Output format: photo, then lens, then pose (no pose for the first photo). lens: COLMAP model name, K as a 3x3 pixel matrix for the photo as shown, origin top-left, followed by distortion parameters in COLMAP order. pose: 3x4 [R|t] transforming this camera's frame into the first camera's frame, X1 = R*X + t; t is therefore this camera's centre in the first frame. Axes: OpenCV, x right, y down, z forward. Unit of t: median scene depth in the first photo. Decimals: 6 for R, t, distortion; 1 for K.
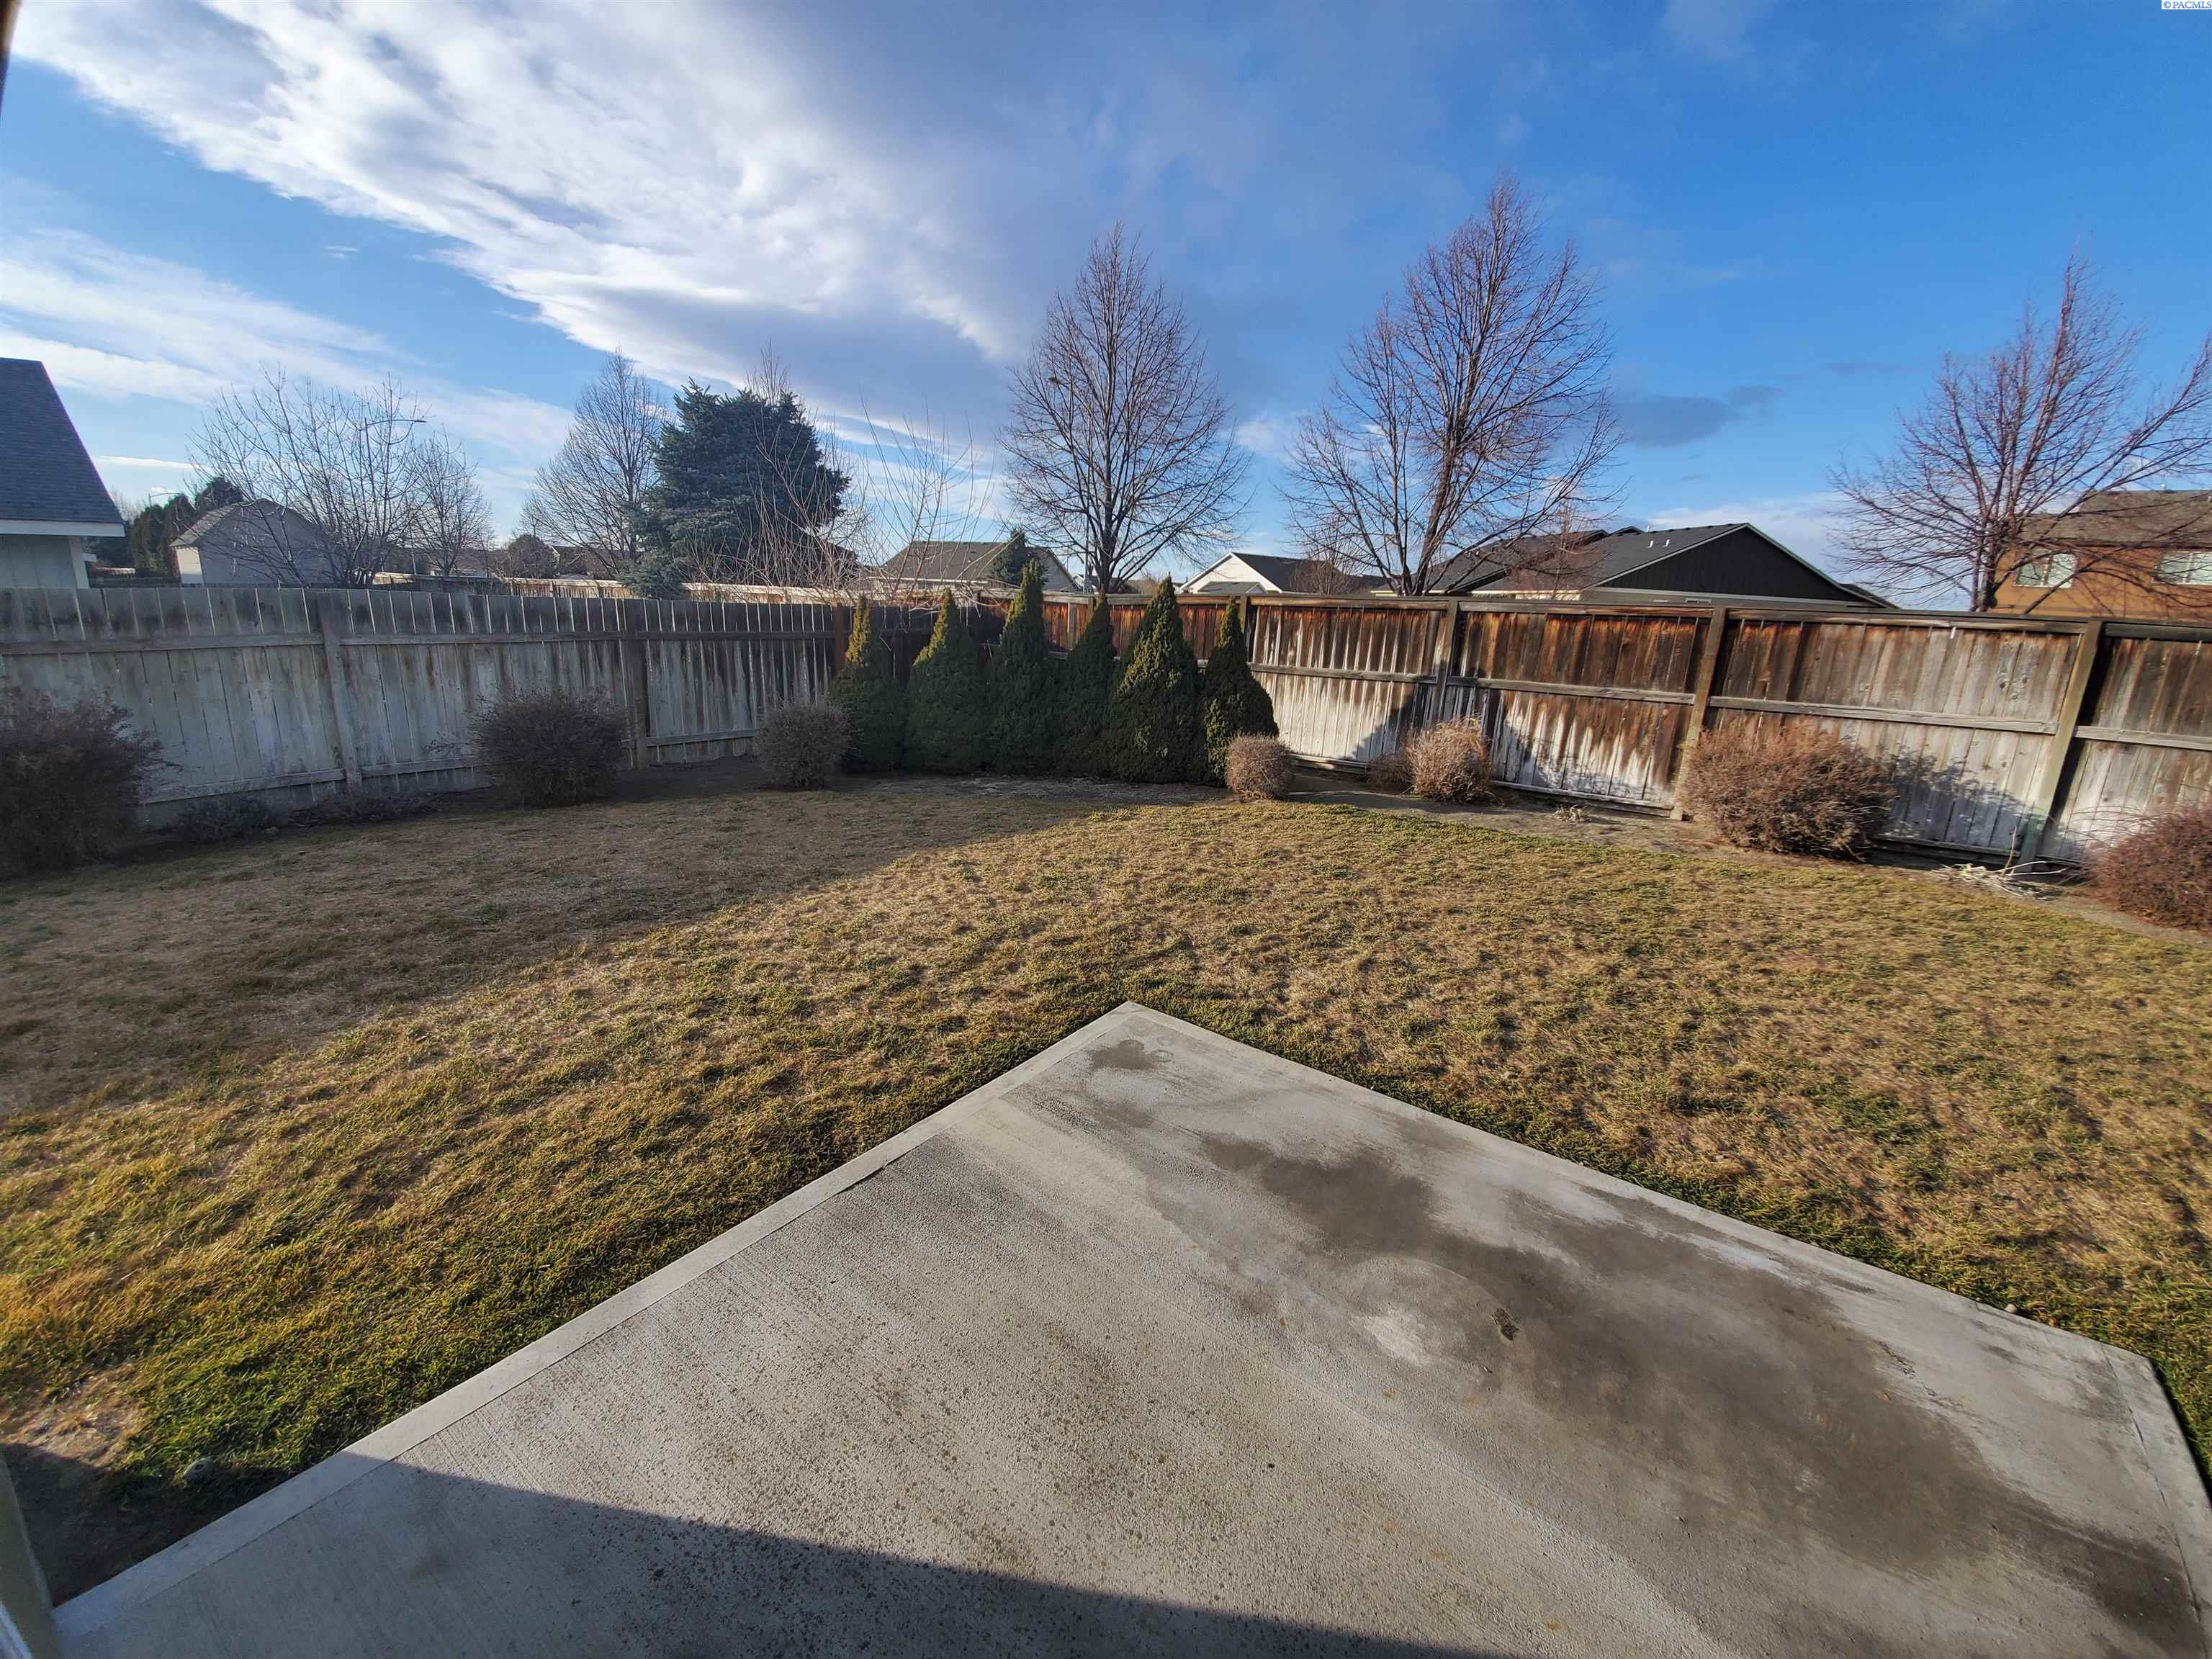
lens RADIAL K [[885.3, 0, 1104.2], [0, 885.3, 838.8], [0, 0, 1]] dist [-0.014289, -0.001477]
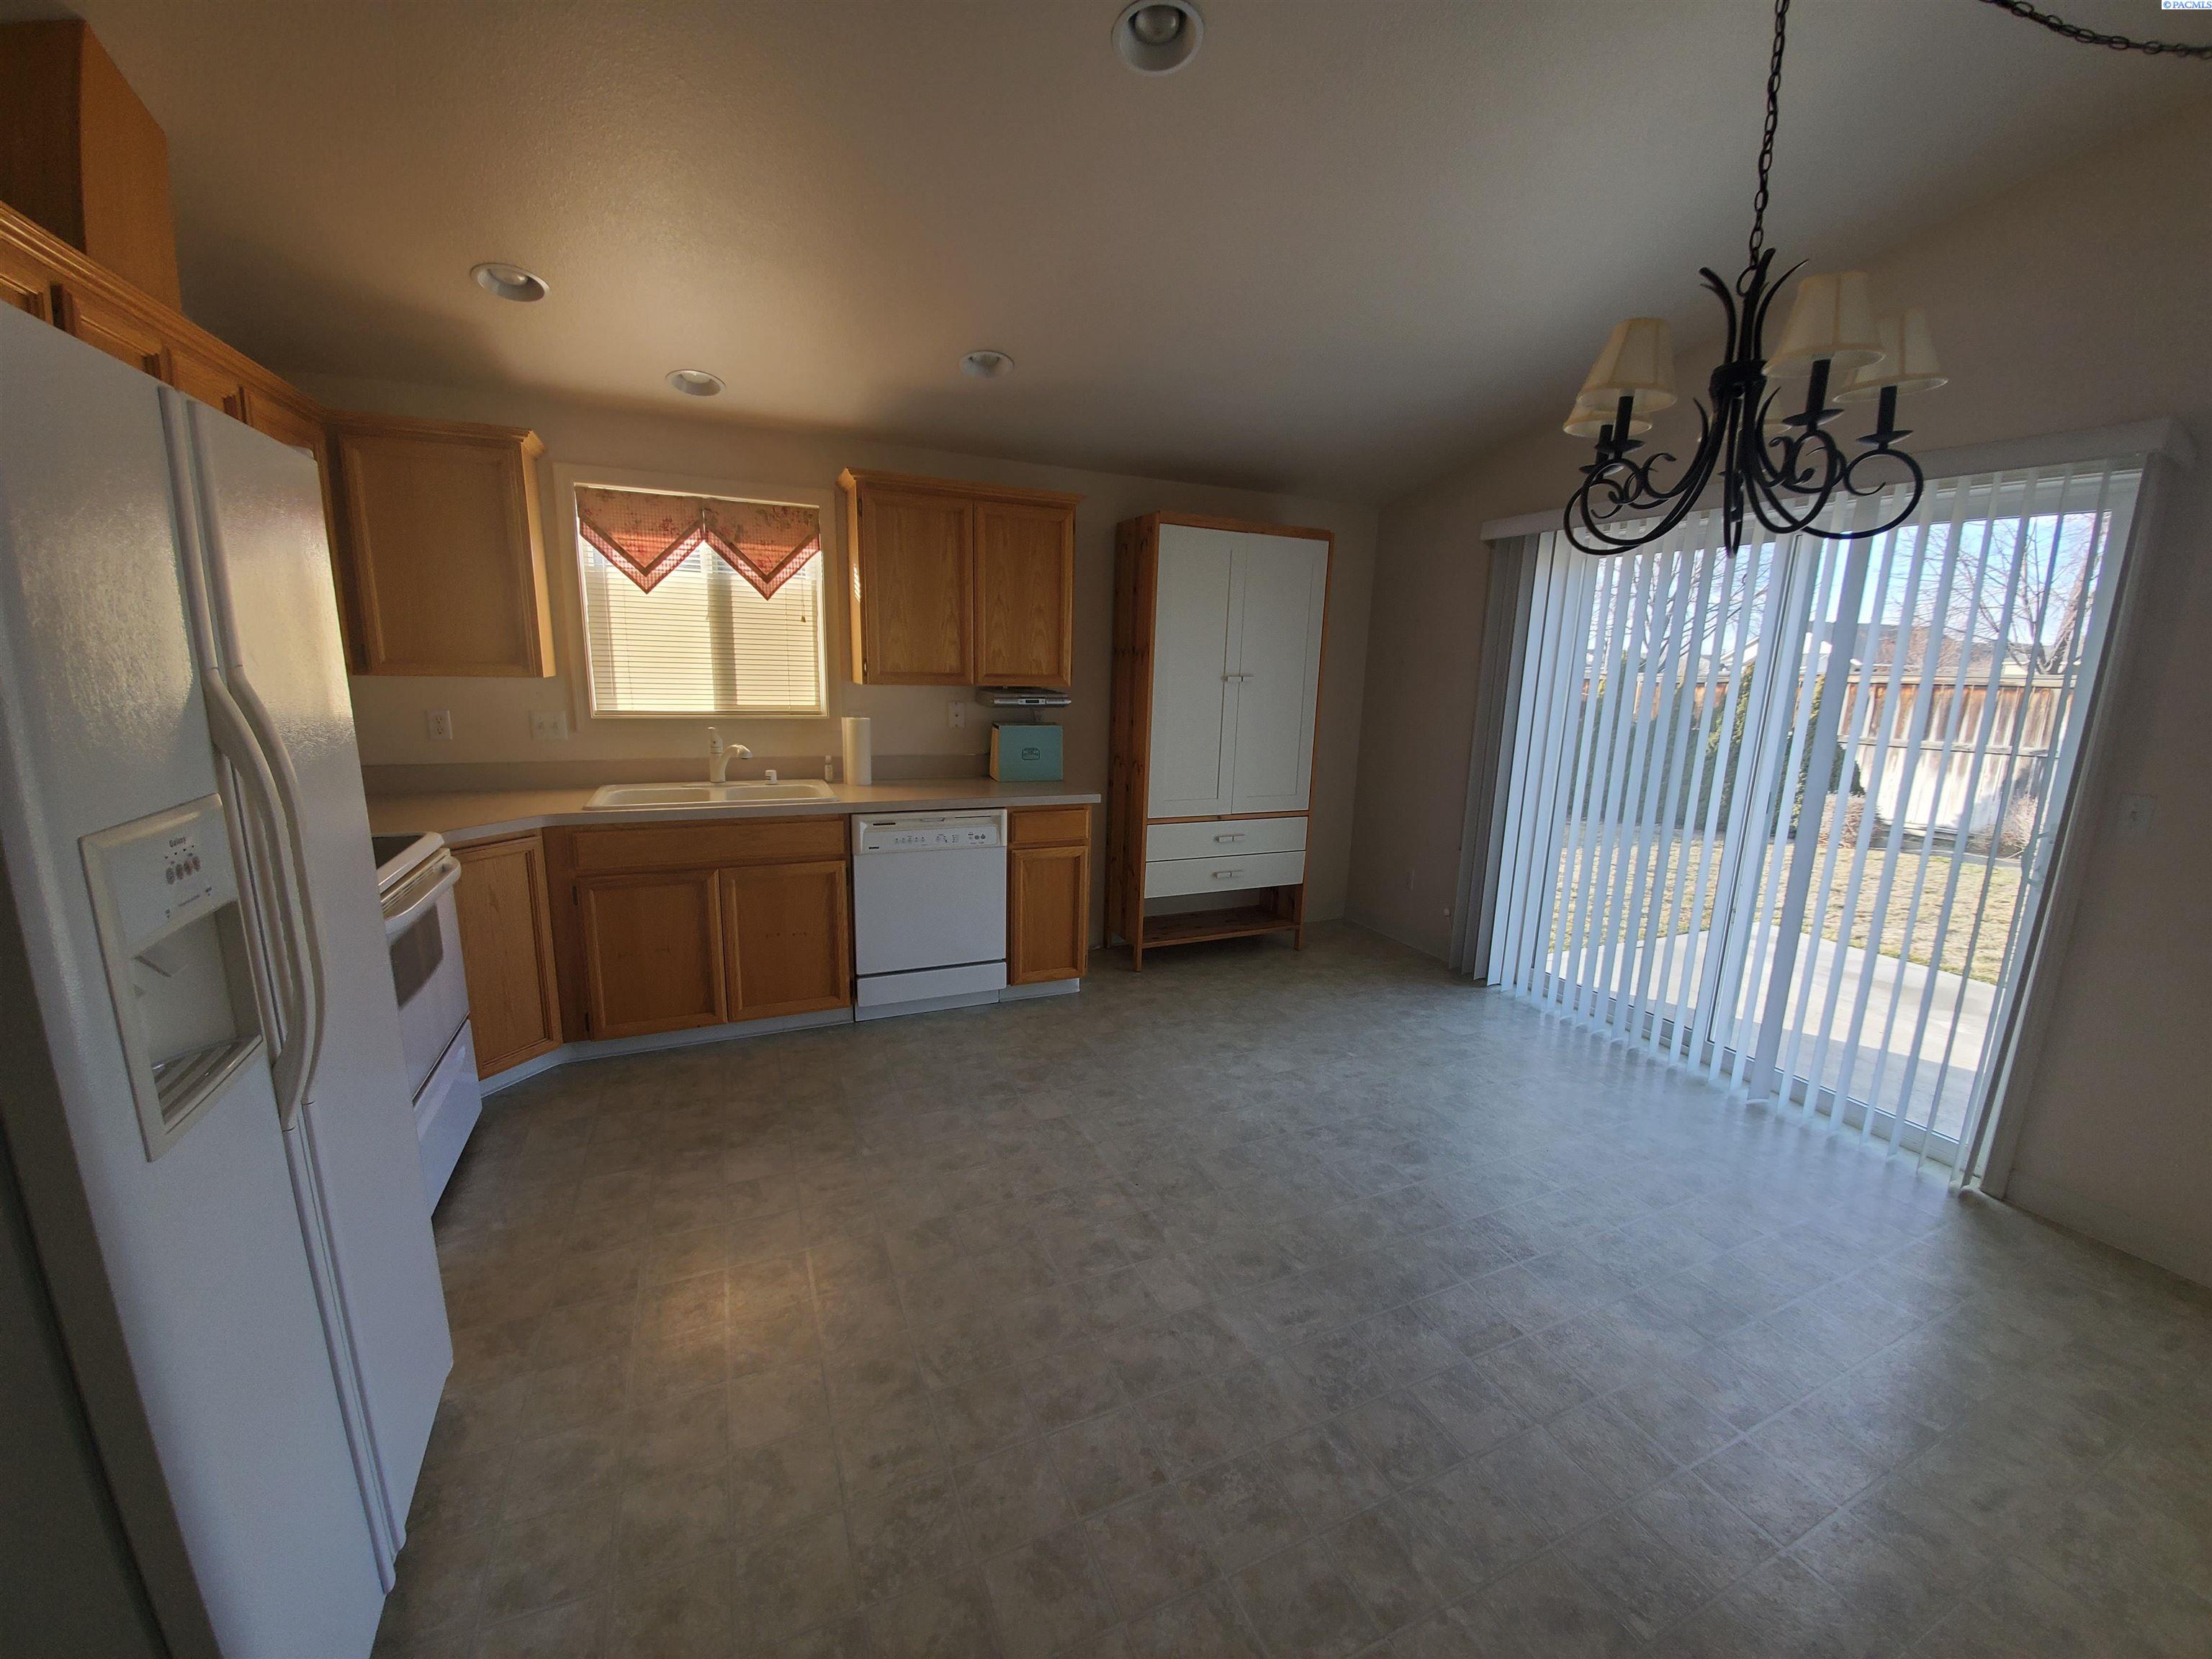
lens RADIAL K [[885.3, 0, 1104.8], [0, 885.3, 835.3], [0, 0, 1]] dist [-0.014289, -0.001477]
pose [[0.872707, 0.085038, -0.480782, -0.062360], [-0.124557, 0.990910, -0.050826, 0.063837], [0.472089, 0.104241, 0.875366, -0.245306]]
